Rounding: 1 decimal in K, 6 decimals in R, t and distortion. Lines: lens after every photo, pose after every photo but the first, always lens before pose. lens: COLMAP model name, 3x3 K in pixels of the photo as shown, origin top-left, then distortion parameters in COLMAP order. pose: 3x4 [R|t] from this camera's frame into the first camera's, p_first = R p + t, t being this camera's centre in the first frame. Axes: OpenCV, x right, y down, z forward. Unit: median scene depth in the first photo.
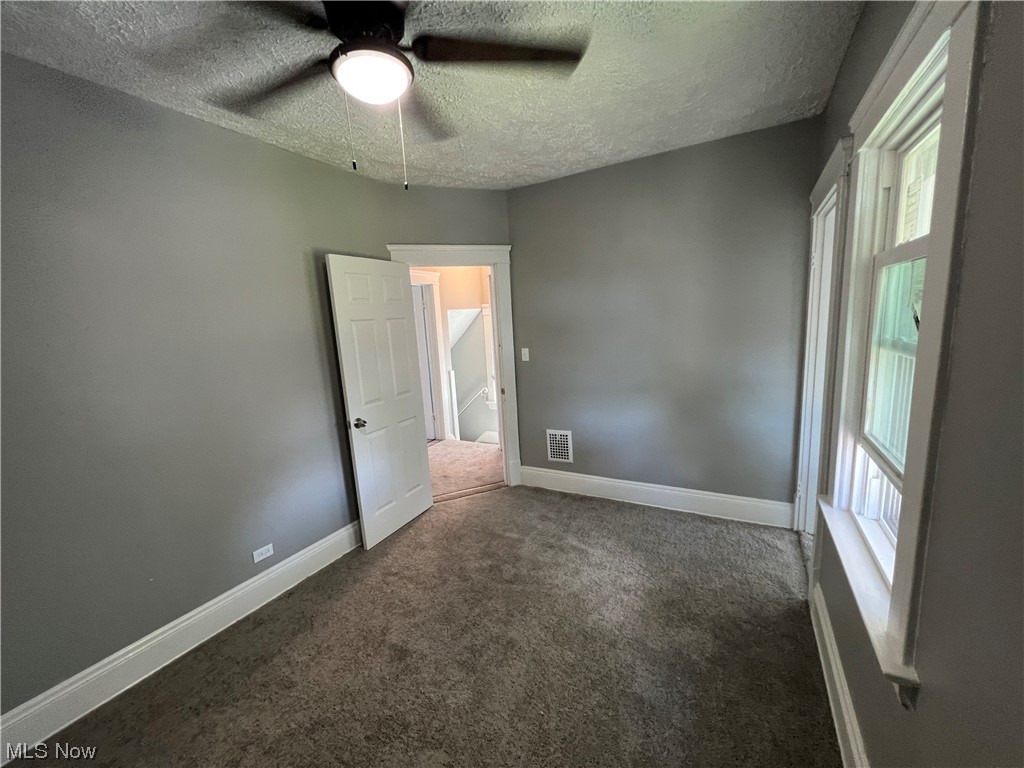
lens RADIAL K [[409.7, 0, 510.8], [0, 409.7, 386.6], [0, 0, 1]] dist [-0.000360, -0.000014]
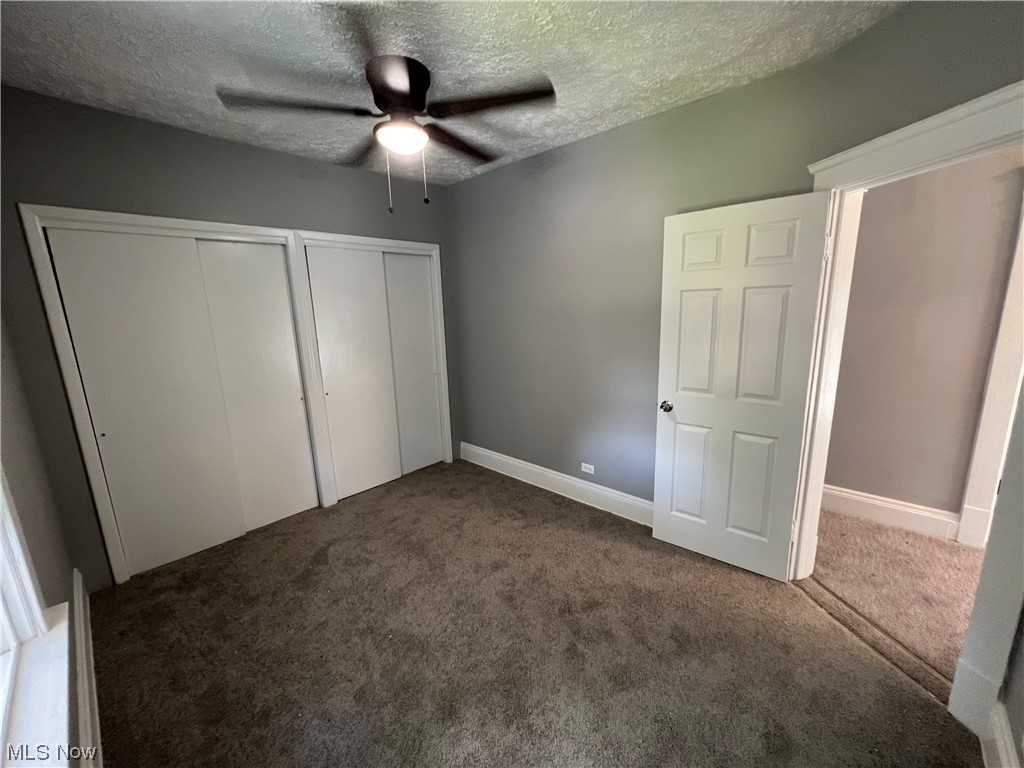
lens RADIAL K [[409.7, 0, 510.8], [0, 409.7, 386.6], [0, 0, 1]] dist [-0.000360, -0.000014]
pose [[-0.235165, 0.257643, -0.937186, 0.487709], [-0.115161, 0.950049, 0.290076, -0.155836], [0.965109, 0.176143, -0.193748, 0.750680]]
